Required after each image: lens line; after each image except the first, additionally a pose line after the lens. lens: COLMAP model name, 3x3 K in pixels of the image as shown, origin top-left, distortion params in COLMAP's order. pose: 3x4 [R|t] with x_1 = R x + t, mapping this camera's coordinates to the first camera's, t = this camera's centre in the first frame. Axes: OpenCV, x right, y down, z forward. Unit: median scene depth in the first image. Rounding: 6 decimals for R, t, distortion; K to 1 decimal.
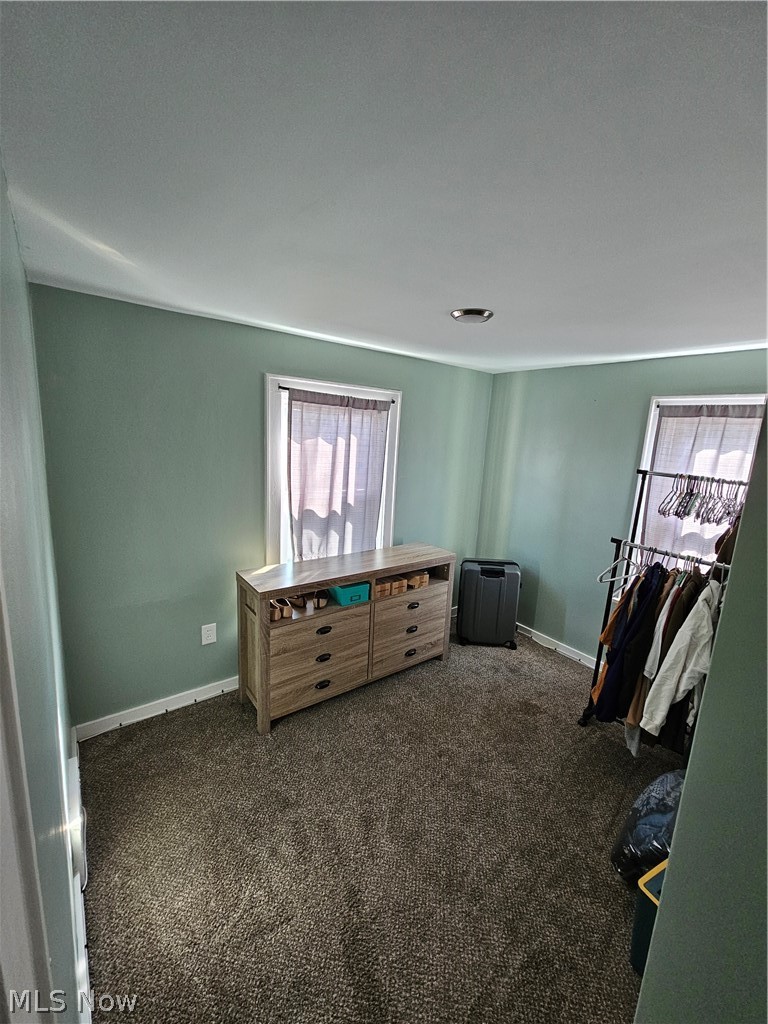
lens RADIAL K [[417.5, 0, 389.5], [0, 417.5, 507.9], [0, 0, 1]] dist [0.003886, -0.002198]
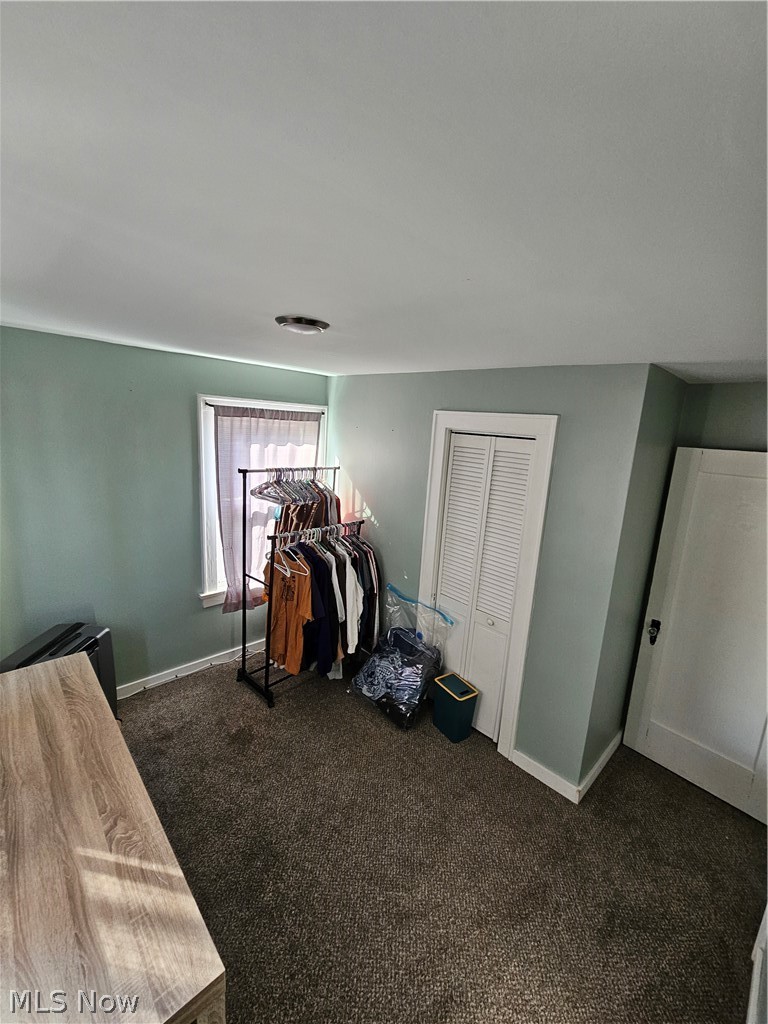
lens RADIAL K [[417.5, 0, 389.4], [0, 417.5, 509.3], [0, 0, 1]] dist [0.003886, -0.002198]
pose [[-0.110431, -0.256600, 0.960188, -0.504316], [0.115989, 0.956168, 0.268865, -0.237052], [-0.987092, 0.141062, -0.075828, 0.720946]]
